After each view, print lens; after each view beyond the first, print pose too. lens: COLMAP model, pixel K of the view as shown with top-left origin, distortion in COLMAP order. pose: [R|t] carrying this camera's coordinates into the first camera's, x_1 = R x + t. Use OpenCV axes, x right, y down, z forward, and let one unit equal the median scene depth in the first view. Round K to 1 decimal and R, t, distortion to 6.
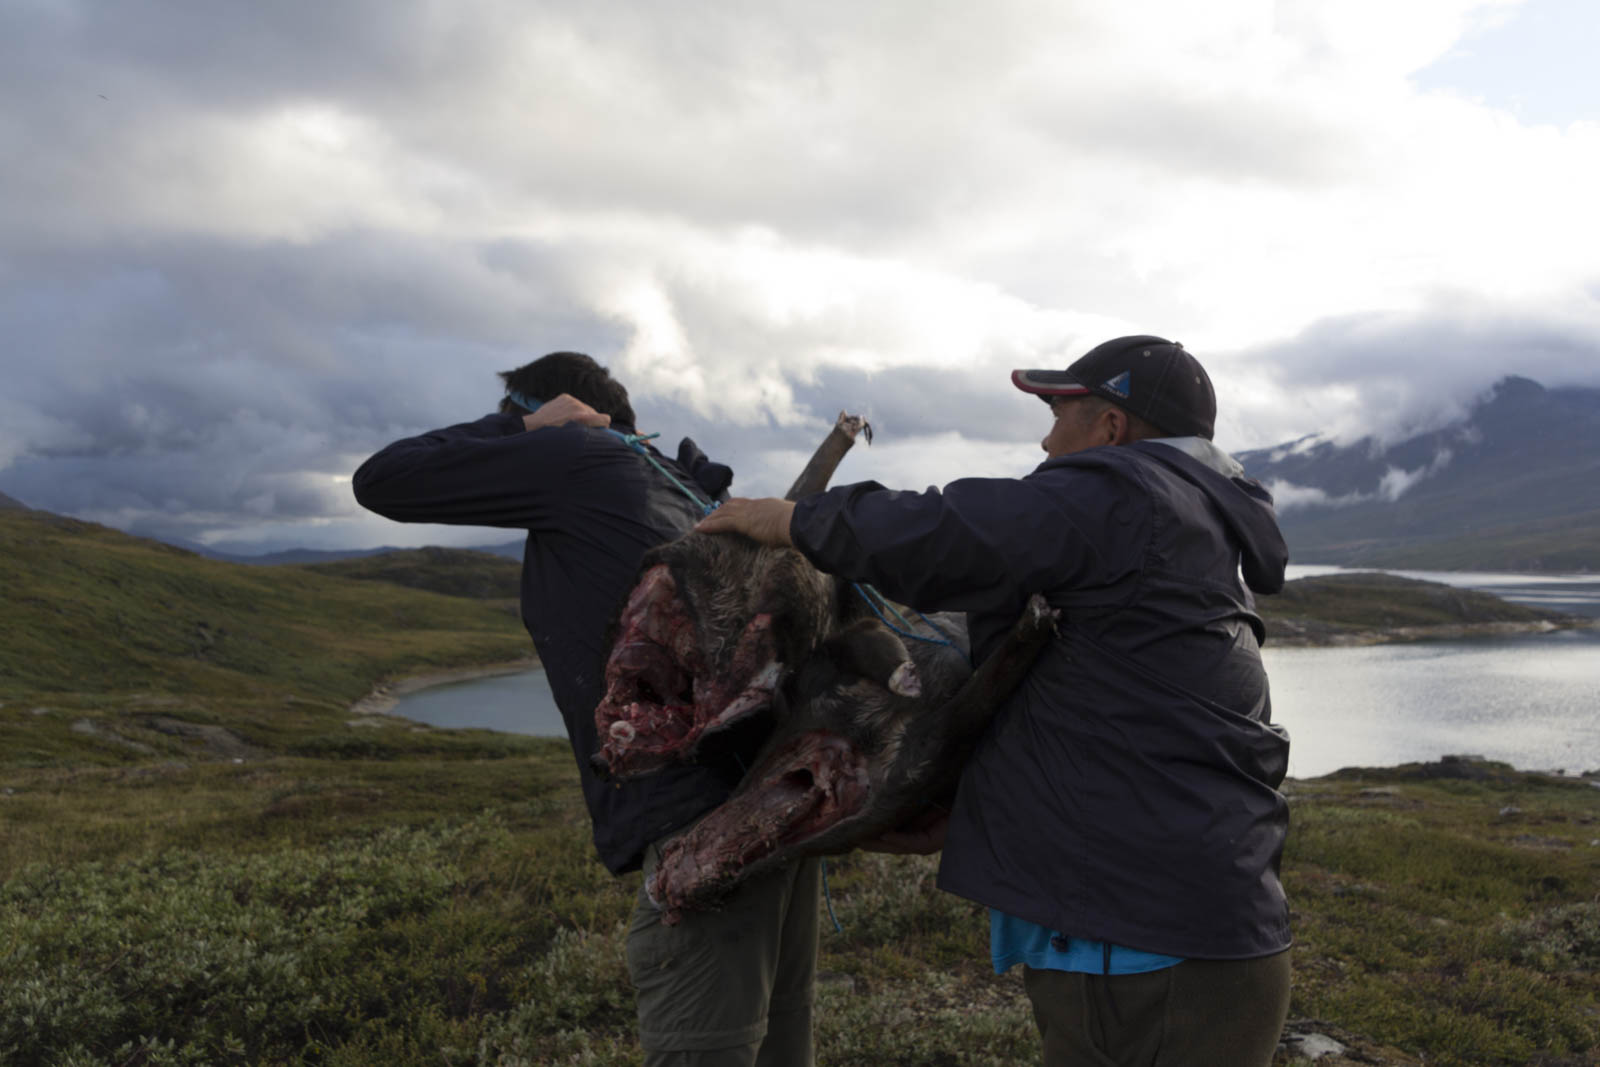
lens RADIAL K [[1337.1, 0, 800.0], [0, 1337.1, 533.1], [0, 0, 1]] dist [-0.064812, 0.001724]
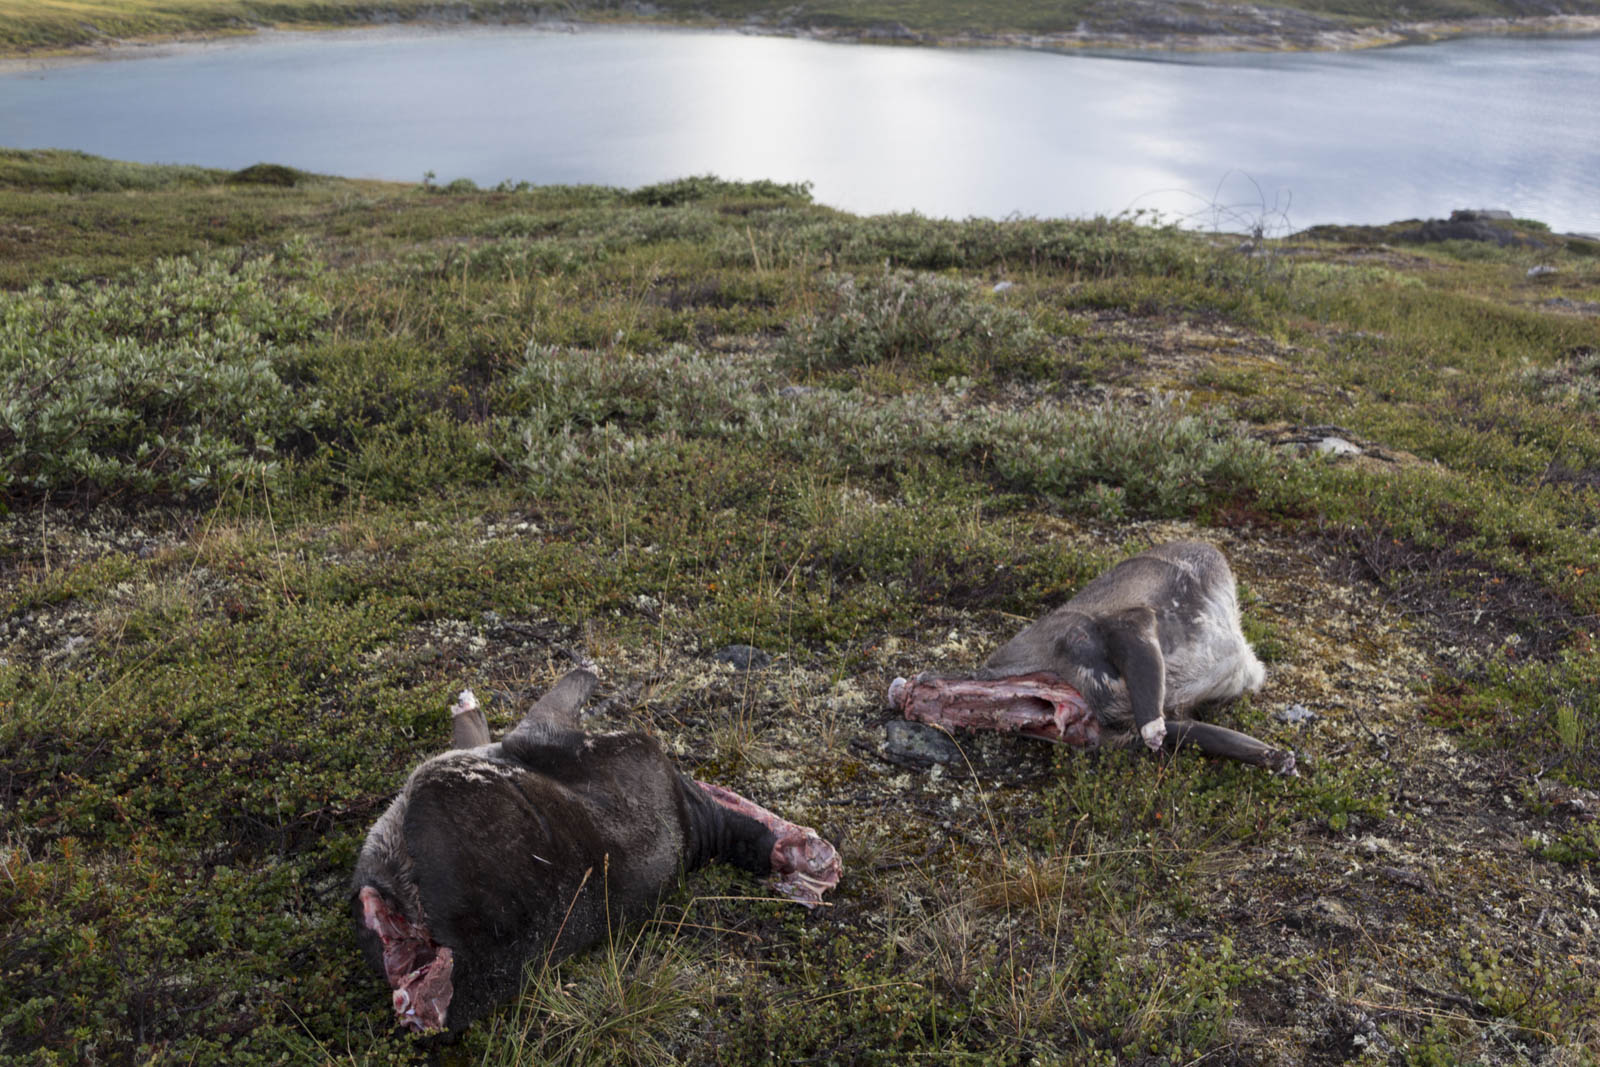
lens RADIAL K [[1981.6, 0, 798.5], [0, 1981.6, 534.0], [0, 0, 1]] dist [0.066483, 0.000000]
pose [[0.990493, -0.015423, 0.136697, -0.055017], [-0.029537, 0.946674, 0.320836, -0.005101], [-0.134356, -0.321823, 0.937218, -0.097346]]
